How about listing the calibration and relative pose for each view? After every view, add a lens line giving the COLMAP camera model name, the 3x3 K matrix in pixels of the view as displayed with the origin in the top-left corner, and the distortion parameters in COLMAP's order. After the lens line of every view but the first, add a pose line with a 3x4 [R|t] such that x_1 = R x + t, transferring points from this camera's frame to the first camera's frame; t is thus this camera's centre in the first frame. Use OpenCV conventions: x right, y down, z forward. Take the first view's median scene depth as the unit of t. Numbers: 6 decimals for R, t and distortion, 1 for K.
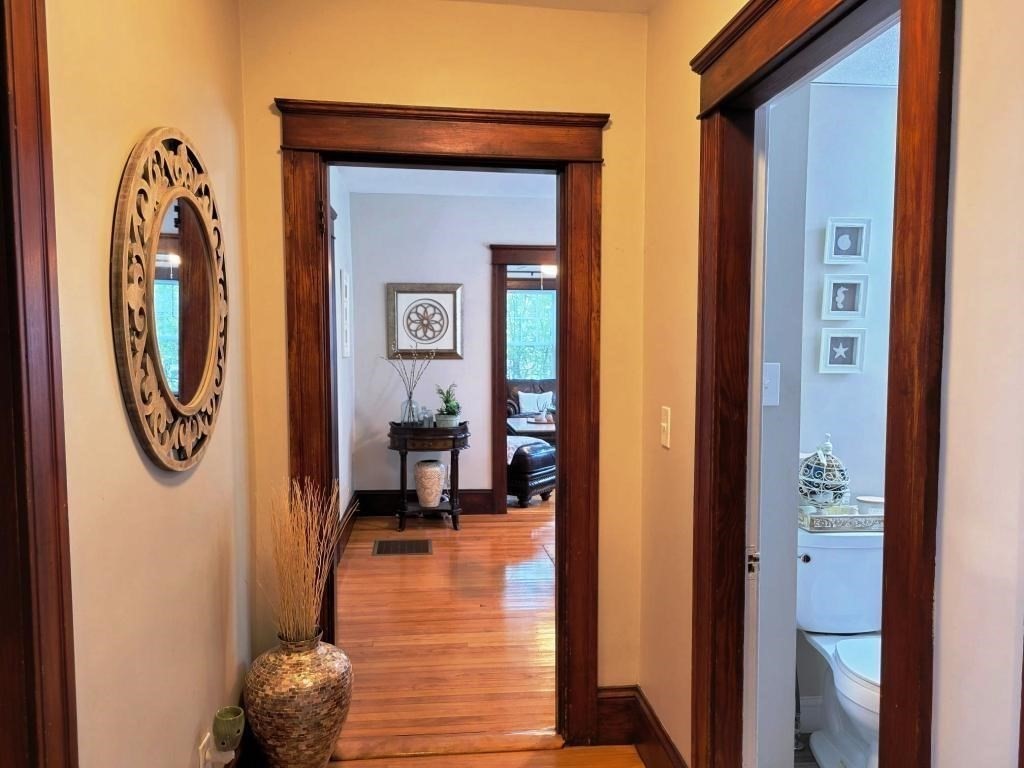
lens RADIAL K [[768.8, 0, 511.1], [0, 768.8, 384.6], [0, 0, 1]] dist [0.039319, -0.029509]
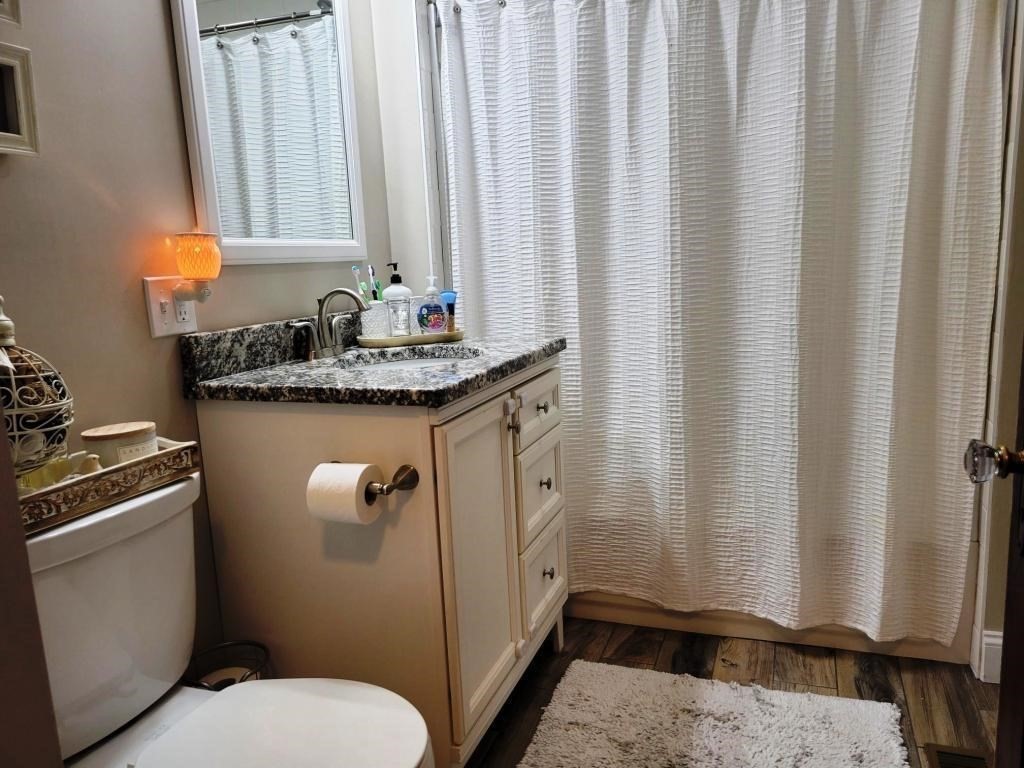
lens RADIAL K [[768.8, 0, 513.8], [0, 768.8, 389.5], [0, 0, 1]] dist [0.039319, -0.029509]
pose [[0.413972, -0.176998, 0.892916, 0.153705], [0.104891, 0.983655, 0.146355, 0.082637], [-0.904226, 0.033072, 0.425772, 0.596389]]
